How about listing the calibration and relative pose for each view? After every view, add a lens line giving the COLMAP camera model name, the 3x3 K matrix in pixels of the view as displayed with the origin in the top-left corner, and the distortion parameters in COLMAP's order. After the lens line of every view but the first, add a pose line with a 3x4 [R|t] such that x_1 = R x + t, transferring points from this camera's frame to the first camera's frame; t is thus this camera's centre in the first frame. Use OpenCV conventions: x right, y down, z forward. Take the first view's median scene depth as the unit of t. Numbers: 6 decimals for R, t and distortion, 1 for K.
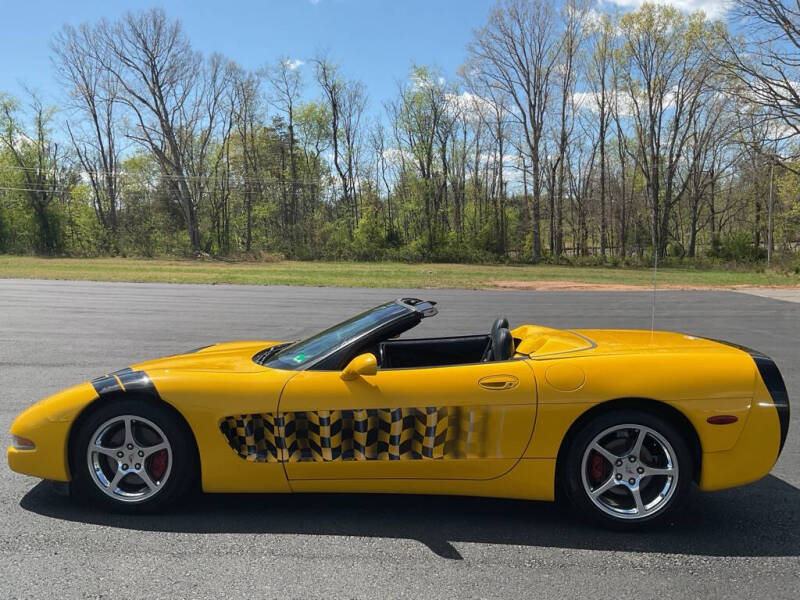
lens RADIAL K [[658.8, 0, 401.4], [0, 658.8, 308.0], [0, 0, 1]] dist [0.089125, -0.152715]
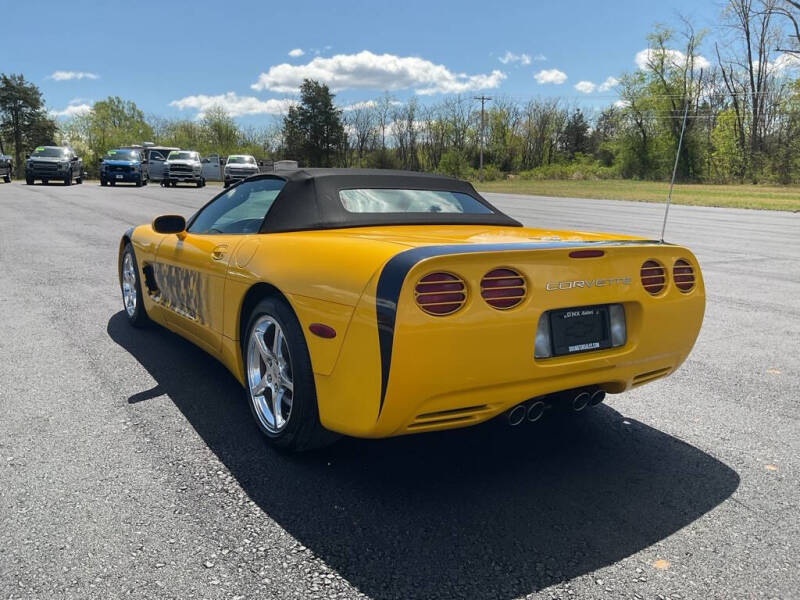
lens RADIAL K [[658.8, 0, 399.3], [0, 658.8, 301.0], [0, 0, 1]] dist [0.089125, -0.152715]
pose [[0.590172, 0.147214, -0.793741, 1.017855], [-0.073002, 0.988936, 0.129137, 0.039191], [0.803970, -0.018268, 0.594389, 0.619484]]
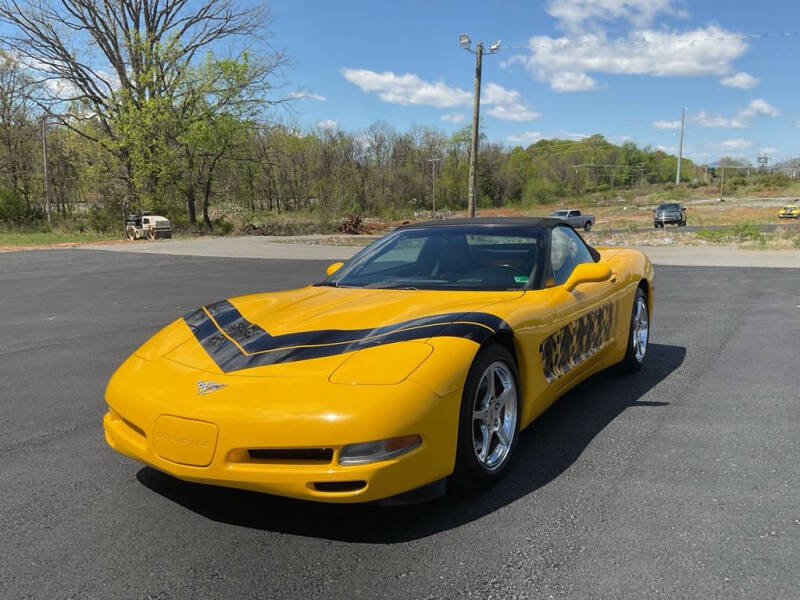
lens RADIAL K [[658.8, 0, 399.9], [0, 658.8, 303.7], [0, 0, 1]] dist [0.089125, -0.152715]
pose [[0.496400, -0.123187, 0.859309, -1.136115], [0.080760, 0.992141, 0.095576, 0.002940], [-0.864329, 0.021953, 0.502448, 0.684112]]
